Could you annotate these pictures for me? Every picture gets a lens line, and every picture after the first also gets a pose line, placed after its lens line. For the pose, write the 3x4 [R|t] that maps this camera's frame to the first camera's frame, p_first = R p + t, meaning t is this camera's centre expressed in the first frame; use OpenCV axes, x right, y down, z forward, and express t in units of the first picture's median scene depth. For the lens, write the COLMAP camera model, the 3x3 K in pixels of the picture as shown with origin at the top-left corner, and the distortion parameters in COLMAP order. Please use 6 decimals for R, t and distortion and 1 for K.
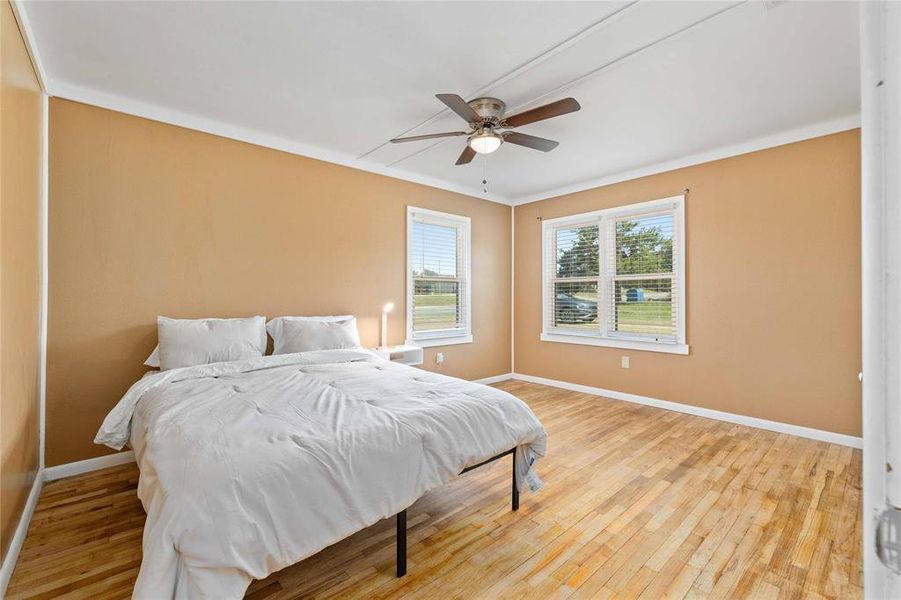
lens RADIAL K [[381.8, 0, 446.2], [0, 381.8, 299.8], [0, 0, 1]] dist [0.000747, 0.000493]
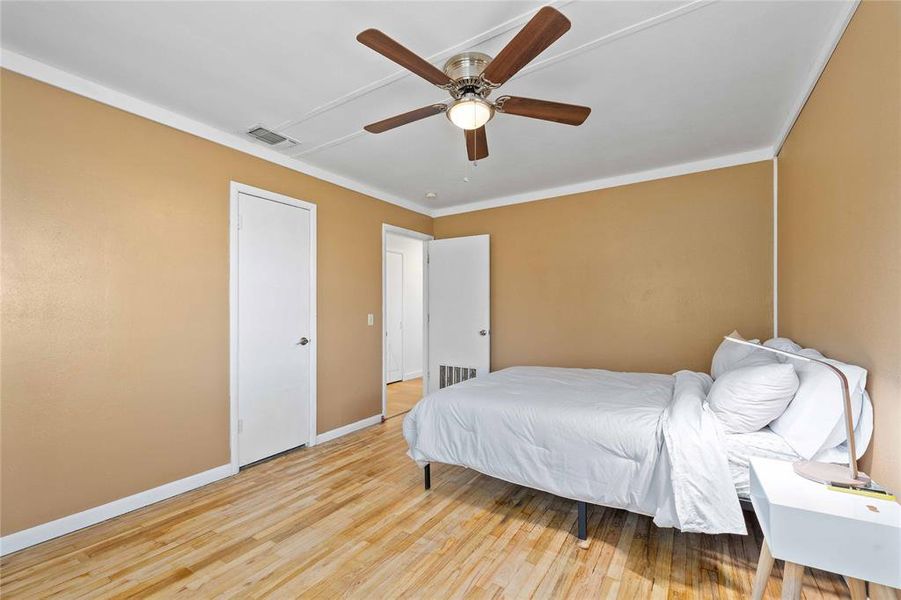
lens RADIAL K [[381.8, 0, 446.2], [0, 381.8, 299.8], [0, 0, 1]] dist [0.000747, 0.000493]
pose [[-0.961021, -0.003381, -0.276455, 0.431902], [-0.000011, 0.999926, -0.012190, -0.039394], [0.276476, -0.011712, -0.960950, 2.048017]]
